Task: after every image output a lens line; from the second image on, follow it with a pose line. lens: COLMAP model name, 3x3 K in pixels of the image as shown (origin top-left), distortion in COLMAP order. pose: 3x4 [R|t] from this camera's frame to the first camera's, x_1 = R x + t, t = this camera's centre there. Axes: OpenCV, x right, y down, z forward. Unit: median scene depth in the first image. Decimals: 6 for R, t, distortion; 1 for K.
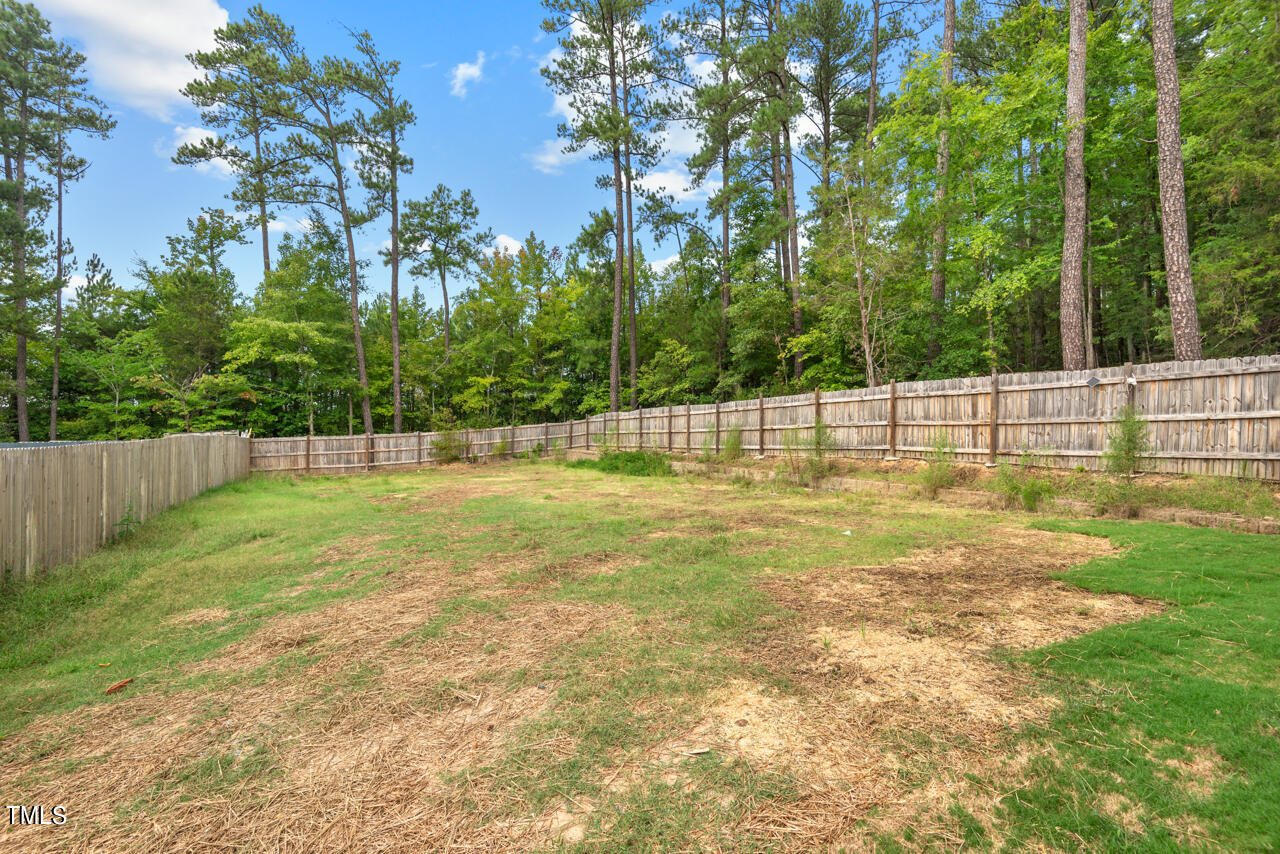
lens RADIAL K [[588.3, 0, 639.8], [0, 588.3, 426.9], [0, 0, 1]] dist [0.000013, -0.000018]
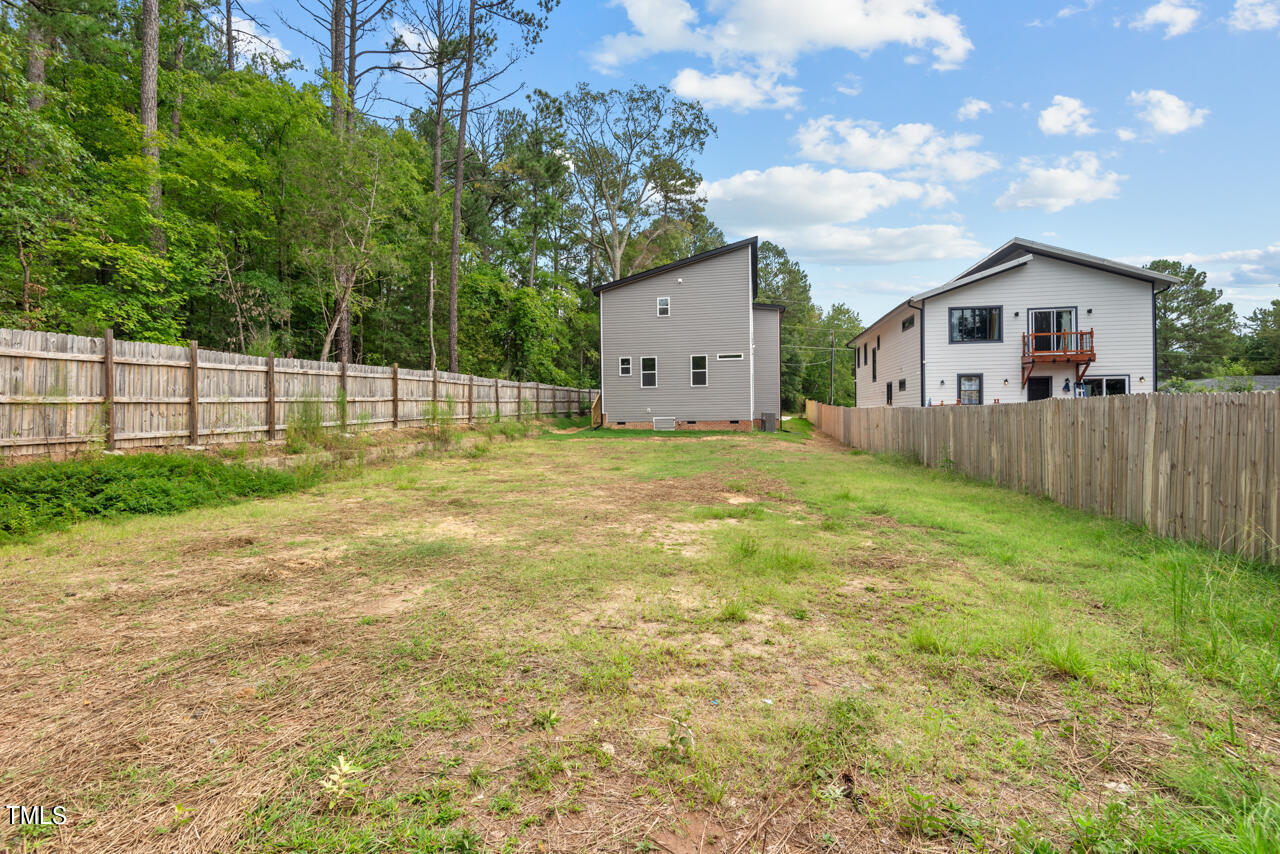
lens RADIAL K [[588.3, 0, 639.2], [0, 588.3, 421.6], [0, 0, 1]] dist [0.000013, -0.000018]
pose [[-0.790154, 0.006163, 0.612877, -0.580295], [0.017796, 0.999759, 0.012891, 0.027312], [-0.612650, 0.021093, -0.790073, 1.299463]]
